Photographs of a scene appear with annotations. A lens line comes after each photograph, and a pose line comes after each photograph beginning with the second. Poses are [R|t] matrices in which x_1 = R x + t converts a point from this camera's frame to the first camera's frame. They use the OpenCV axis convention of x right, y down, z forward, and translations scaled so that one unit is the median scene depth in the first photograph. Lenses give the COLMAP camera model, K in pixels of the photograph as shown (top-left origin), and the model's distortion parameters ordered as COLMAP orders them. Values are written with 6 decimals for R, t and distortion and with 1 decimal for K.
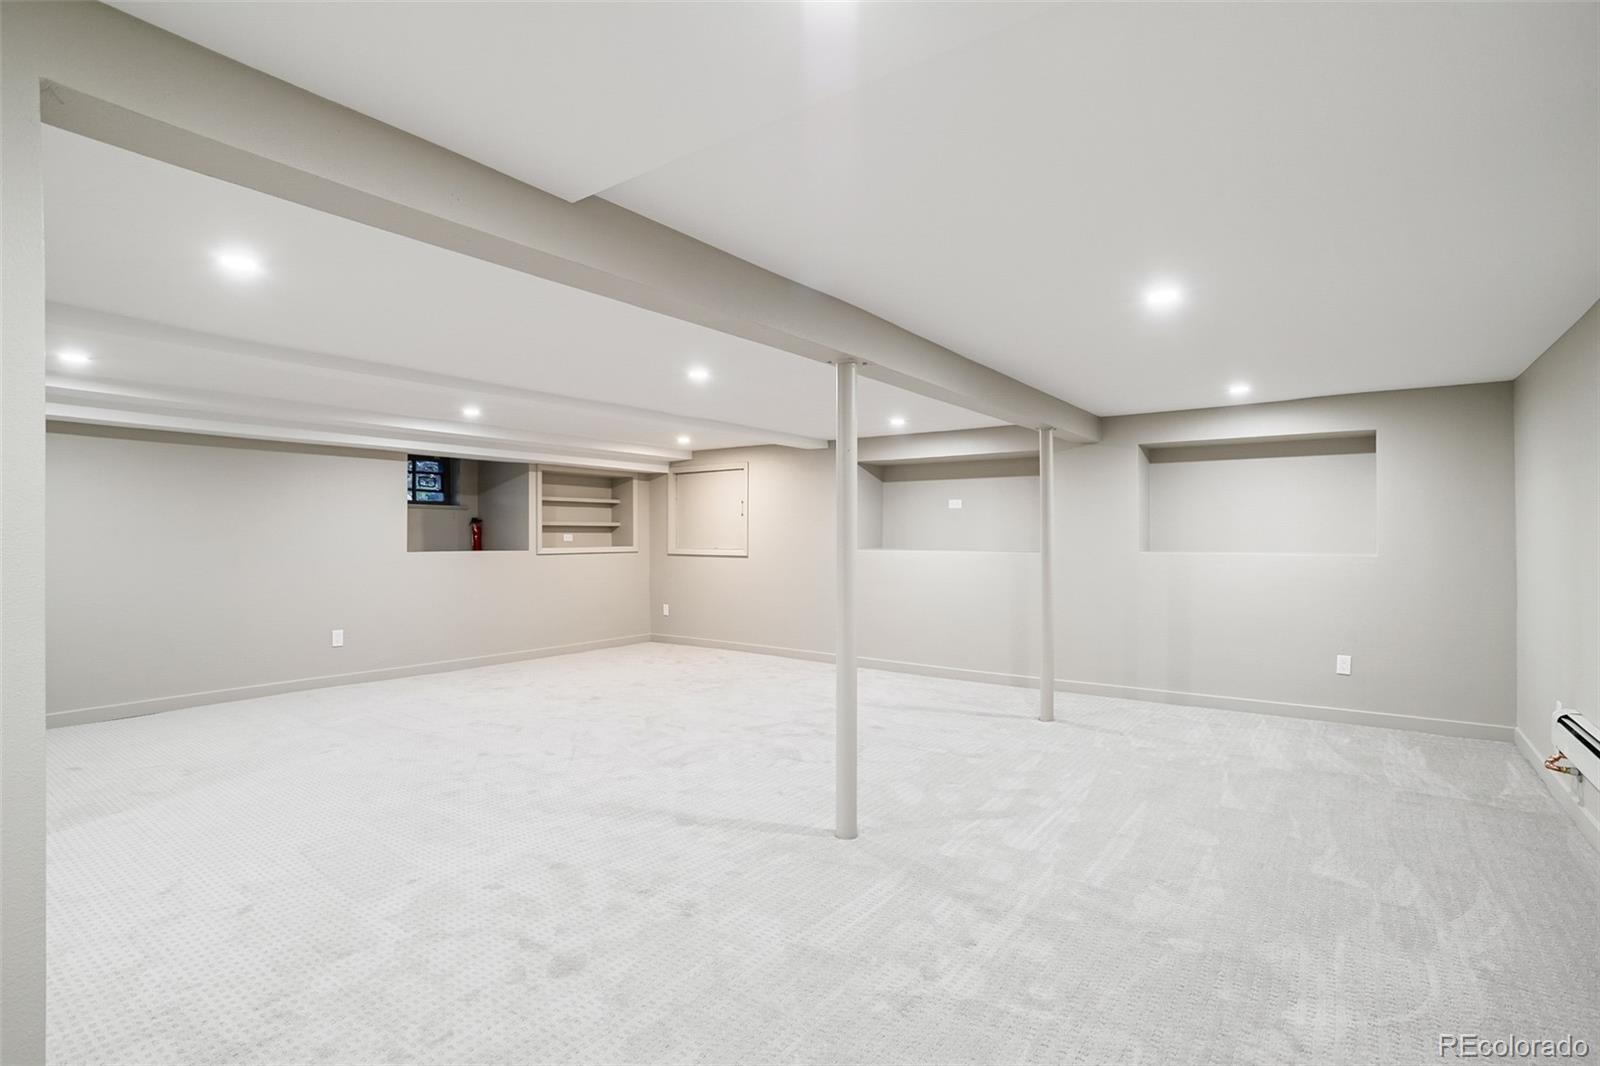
lens RADIAL K [[771.2, 0, 791.8], [0, 771.2, 533.7], [0, 0, 1]] dist [-0.063342, 0.034244]
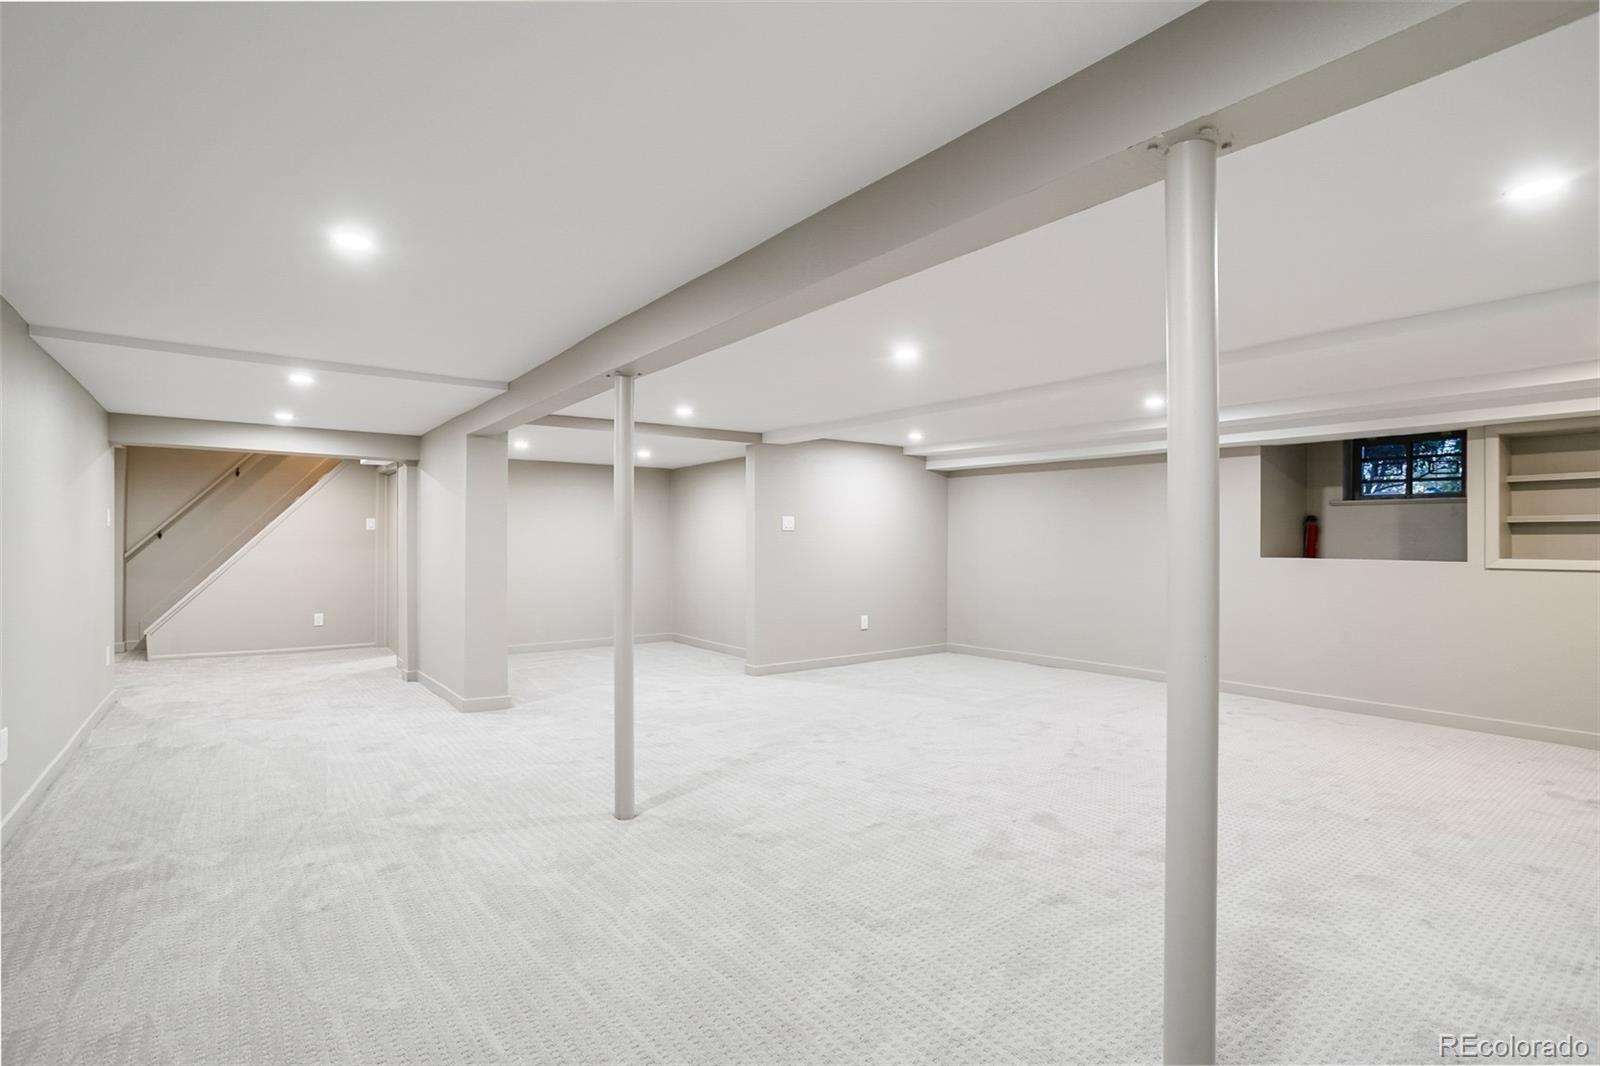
lens RADIAL K [[771.2, 0, 791.8], [0, 771.2, 533.7], [0, 0, 1]] dist [-0.063342, 0.034244]
pose [[-0.272312, -0.007475, -0.962180, 0.423987], [-0.001587, 0.999972, -0.007320, 0.003275], [0.962208, -0.000466, -0.272317, 0.619681]]
